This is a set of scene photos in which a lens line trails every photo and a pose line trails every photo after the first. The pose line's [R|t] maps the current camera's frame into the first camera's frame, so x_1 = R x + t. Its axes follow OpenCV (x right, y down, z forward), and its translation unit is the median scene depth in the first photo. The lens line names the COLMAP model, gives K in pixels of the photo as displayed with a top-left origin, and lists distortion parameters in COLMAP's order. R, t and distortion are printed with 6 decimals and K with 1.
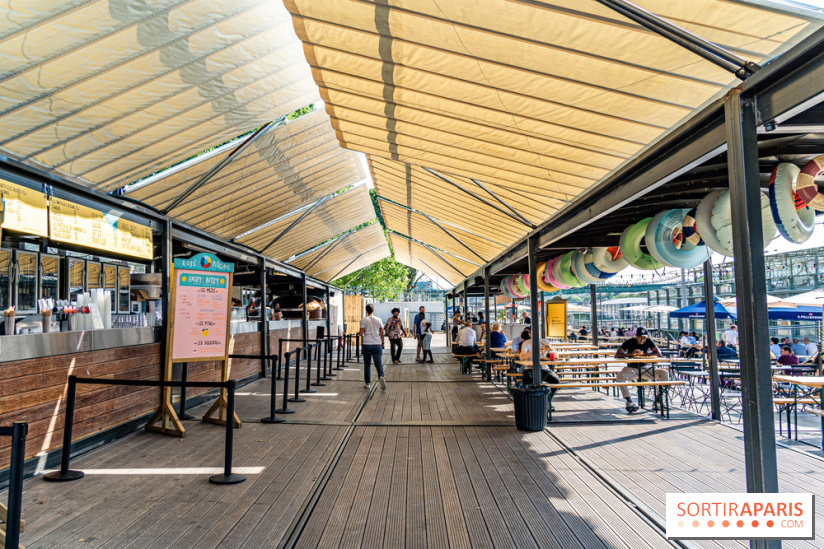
lens RADIAL K [[690.3, 0, 412.0], [0, 690.3, 274.5], [0, 0, 1]] dist [0.023745, -0.002887]
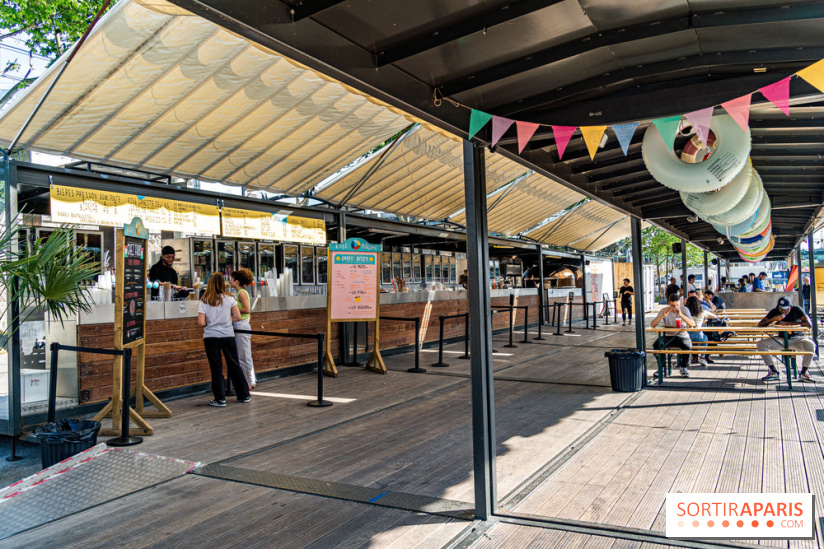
lens RADIAL K [[690.3, 0, 412.0], [0, 690.3, 274.5], [0, 0, 1]] dist [0.023745, -0.002887]
pose [[0.888101, -0.015461, -0.459389, 0.392069], [0.036888, 0.998608, 0.037703, -0.007259], [0.458167, -0.050430, 0.887435, -0.096551]]
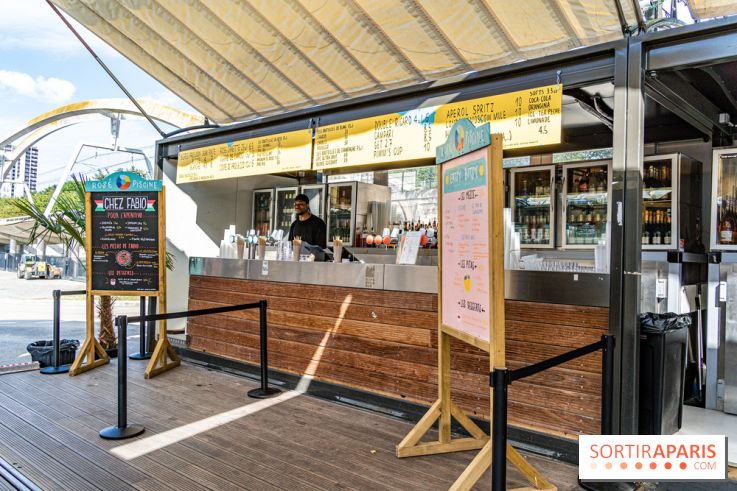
lens RADIAL K [[609.9, 0, 365.3], [0, 609.9, 255.7], [0, 0, 1]] dist [-0.020375, -0.002370]
pose [[-0.674414, -0.018269, -0.738128, 0.067295], [0.008521, 0.999435, -0.032522, 0.080057], [0.738305, -0.028223, -0.673877, 1.270634]]
